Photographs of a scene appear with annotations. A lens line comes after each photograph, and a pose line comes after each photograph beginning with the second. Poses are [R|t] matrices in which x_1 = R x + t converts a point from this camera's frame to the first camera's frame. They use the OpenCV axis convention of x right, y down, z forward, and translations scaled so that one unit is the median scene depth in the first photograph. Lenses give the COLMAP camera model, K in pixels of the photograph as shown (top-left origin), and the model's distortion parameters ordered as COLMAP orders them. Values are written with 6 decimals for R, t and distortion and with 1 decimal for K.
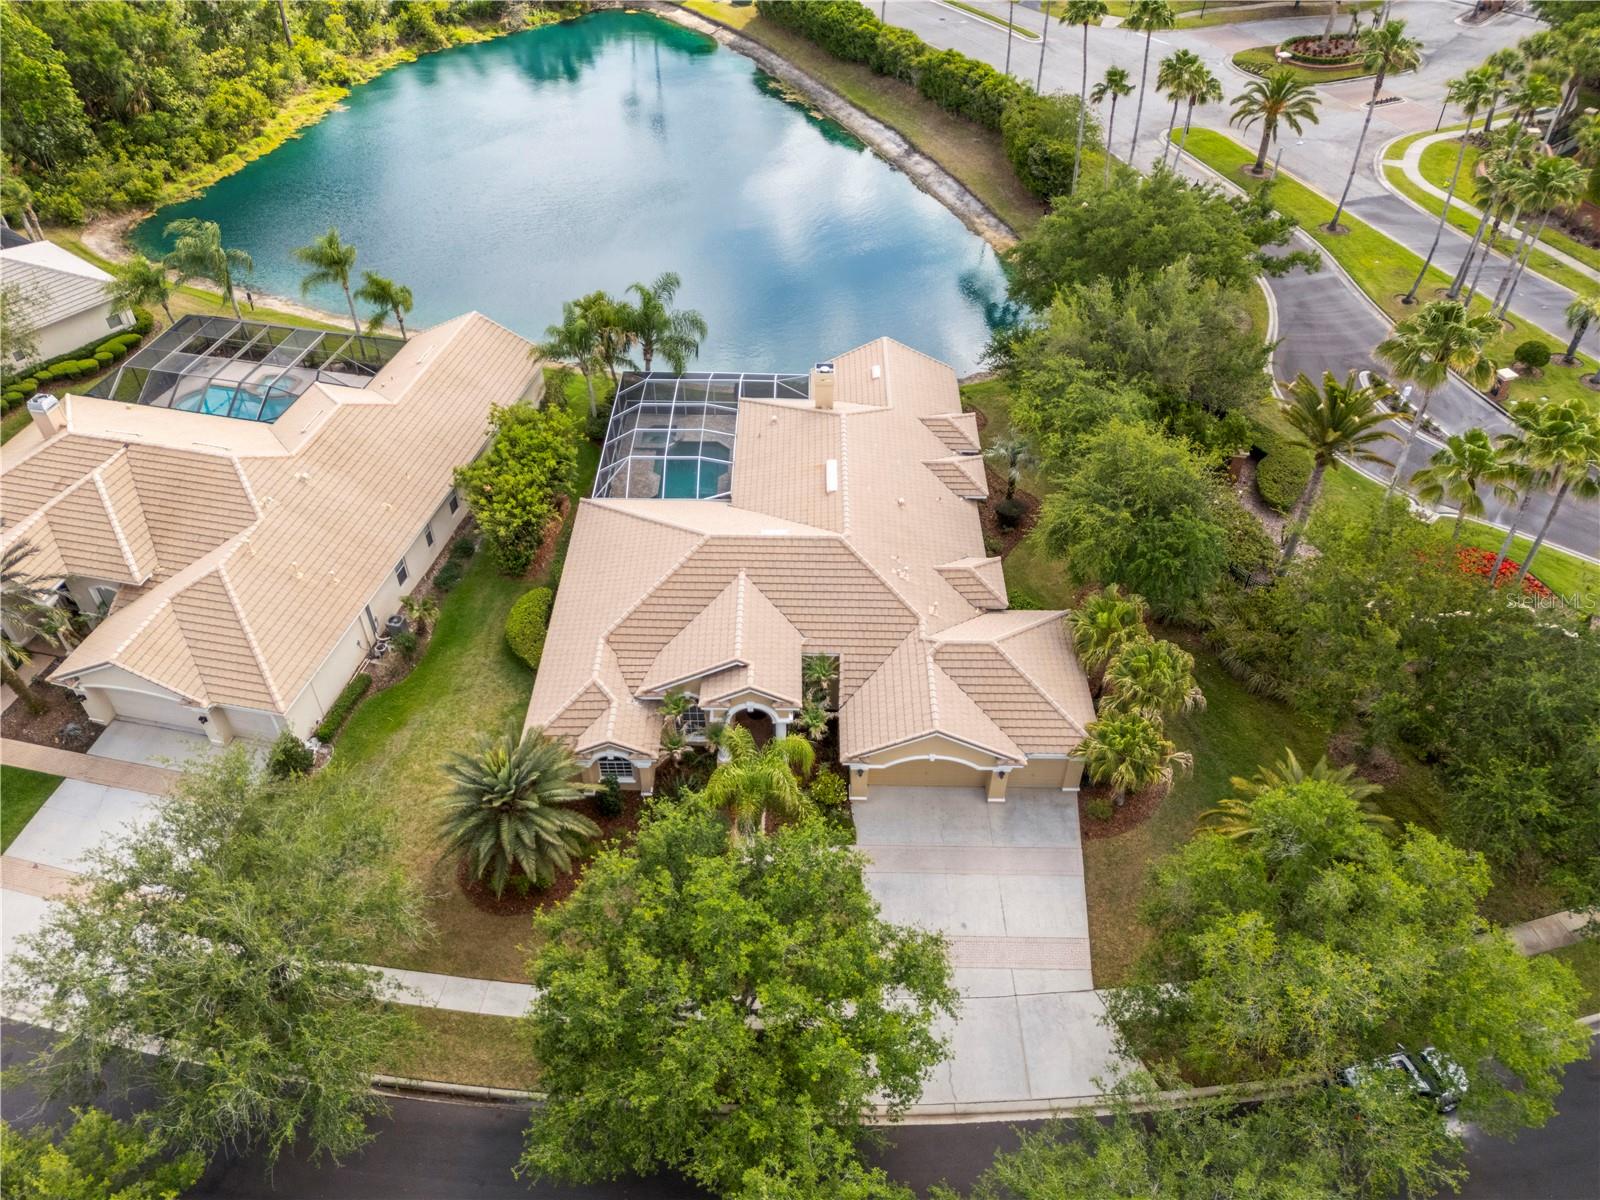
lens RADIAL K [[1195.5, 0, 800.0], [0, 1195.5, 600.0], [0, 0, 1]] dist [0.048198, -0.006423]
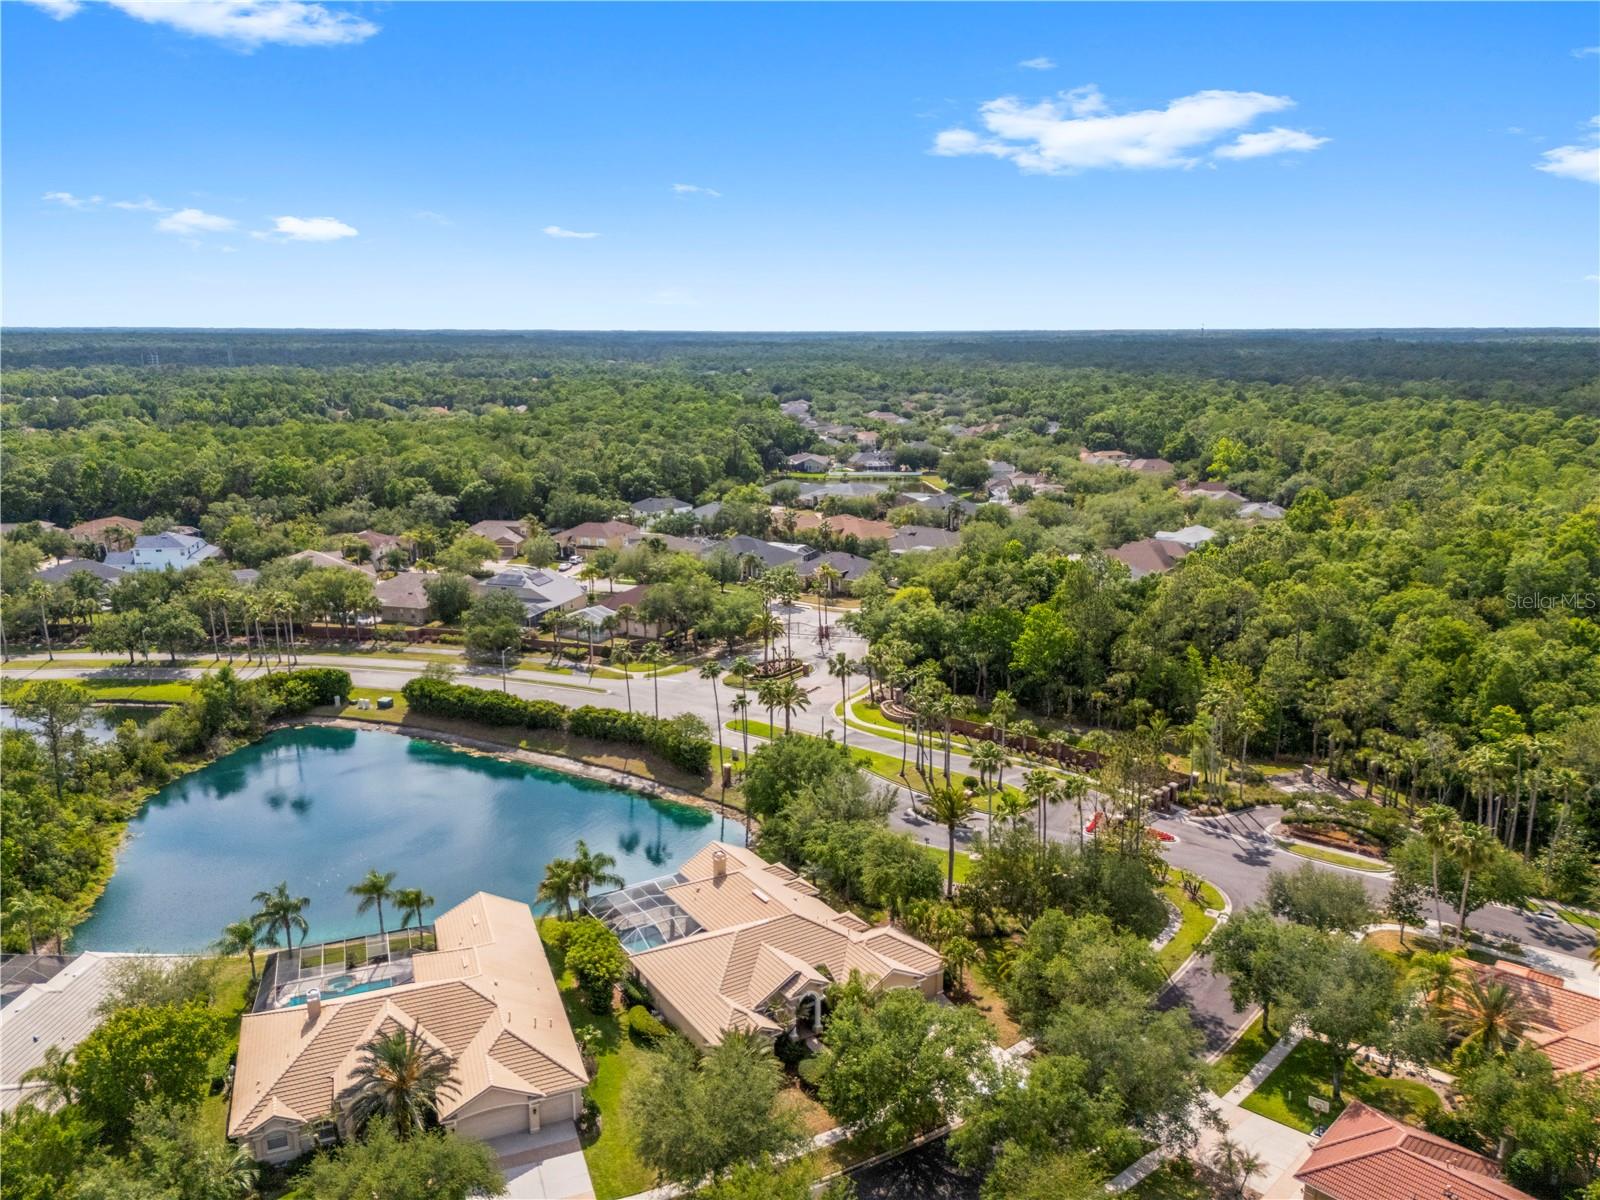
lens RADIAL K [[1176.3, 0, 800.0], [0, 1176.3, 600.0], [0, 0, 1]] dist [0.108238, -0.124779]
pose [[0.829489, -0.127082, 0.543873, -0.724155], [0.373598, 0.850098, -0.371159, 0.178640], [-0.415178, 0.511062, 0.752624, -0.576065]]
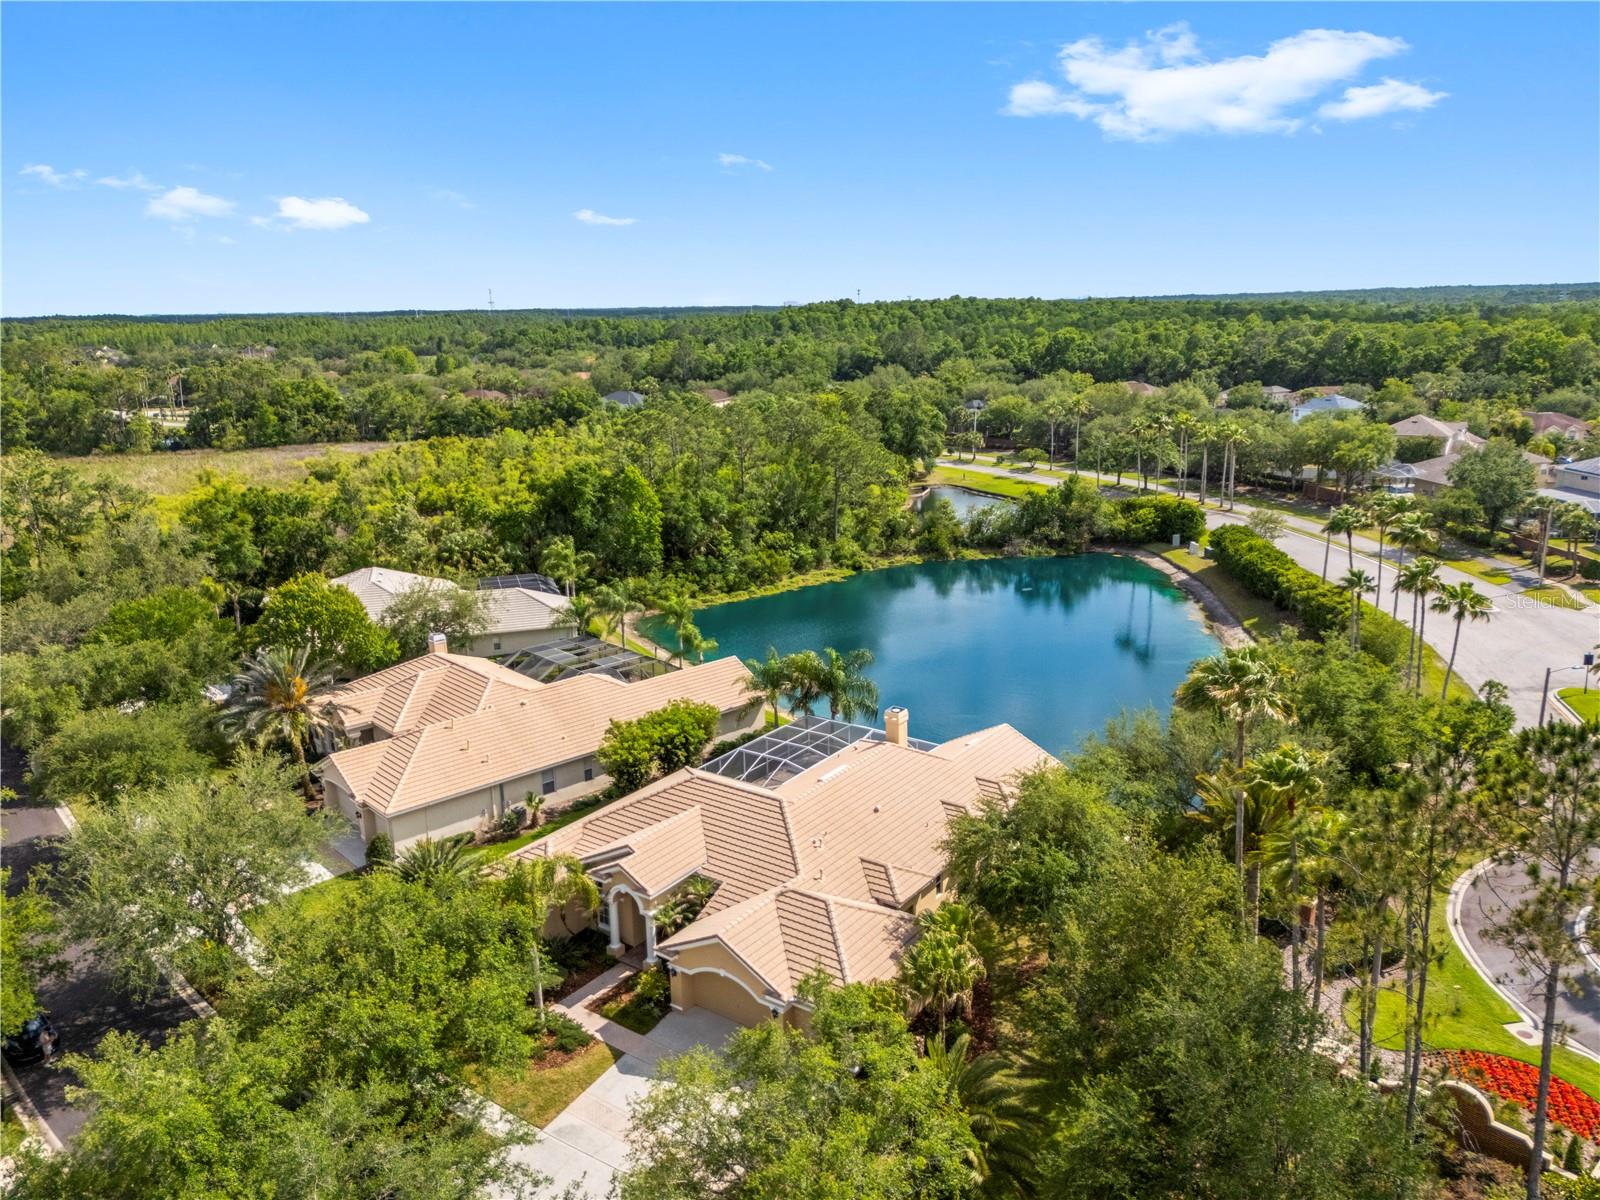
lens RADIAL K [[1176.3, 0, 800.0], [0, 1176.3, 600.0], [0, 0, 1]] dist [0.108238, -0.124779]
pose [[0.818955, 0.121418, -0.560866, 0.494219], [-0.367350, 0.861785, -0.349829, 0.129718], [0.440870, 0.492528, 0.750366, 0.034320]]
